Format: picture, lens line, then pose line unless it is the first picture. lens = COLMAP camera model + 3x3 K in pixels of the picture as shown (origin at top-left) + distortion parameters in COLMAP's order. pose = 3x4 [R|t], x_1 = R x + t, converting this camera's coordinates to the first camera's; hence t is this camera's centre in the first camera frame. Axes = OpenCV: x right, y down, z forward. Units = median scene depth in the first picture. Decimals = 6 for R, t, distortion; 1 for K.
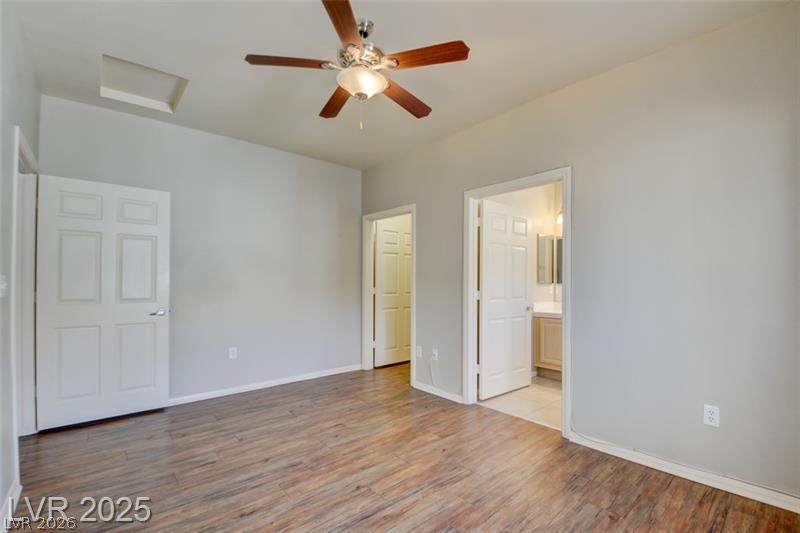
lens RADIAL K [[361.1, 0, 405.8], [0, 361.1, 283.8], [0, 0, 1]] dist [-0.000352, -0.000659]
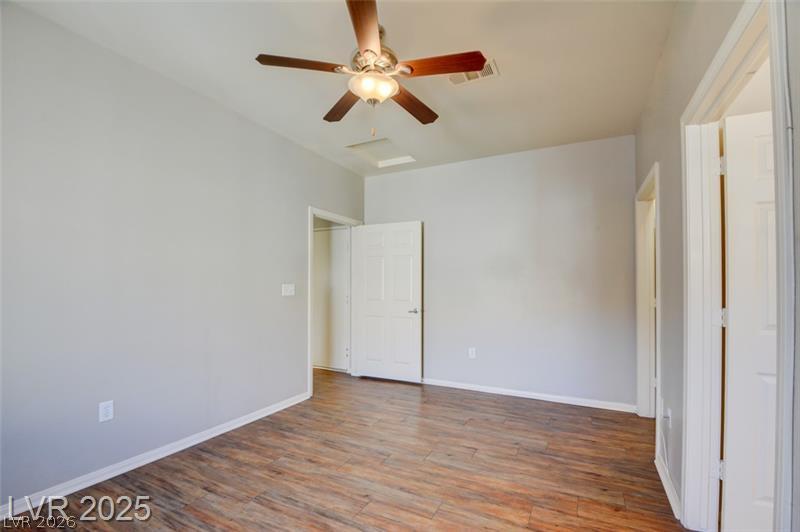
lens RADIAL K [[354.5, 0, 393.9], [0, 354.5, 279.4], [0, 0, 1]] dist [-0.000711, -0.000731]
pose [[0.360996, -0.020255, -0.932348, 0.612207], [-0.005671, 0.999698, -0.023913, -0.005372], [0.932550, 0.013920, 0.360772, 0.534226]]
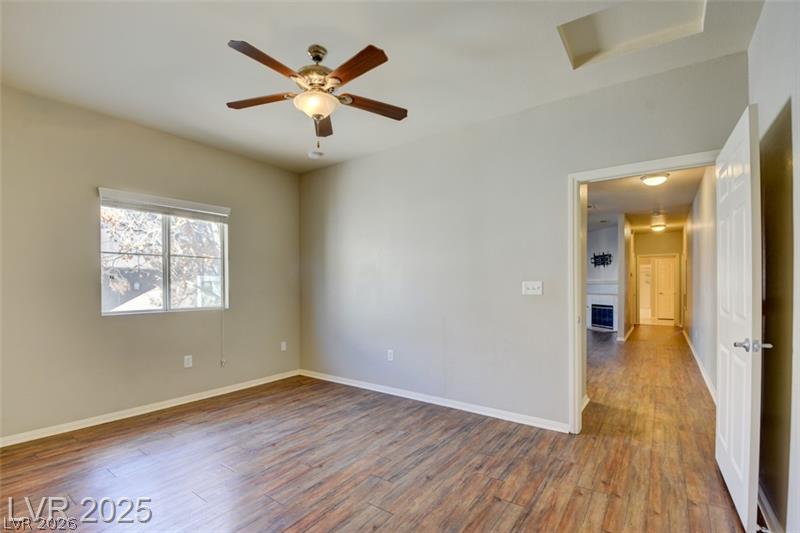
lens RADIAL K [[361.1, 0, 405.8], [0, 361.1, 283.8], [0, 0, 1]] dist [-0.000352, -0.000659]
pose [[-0.972599, 0.004049, -0.232456, -0.098044], [0.003514, 0.999990, 0.002717, -0.013190], [0.232464, 0.001826, -0.972603, 1.638300]]
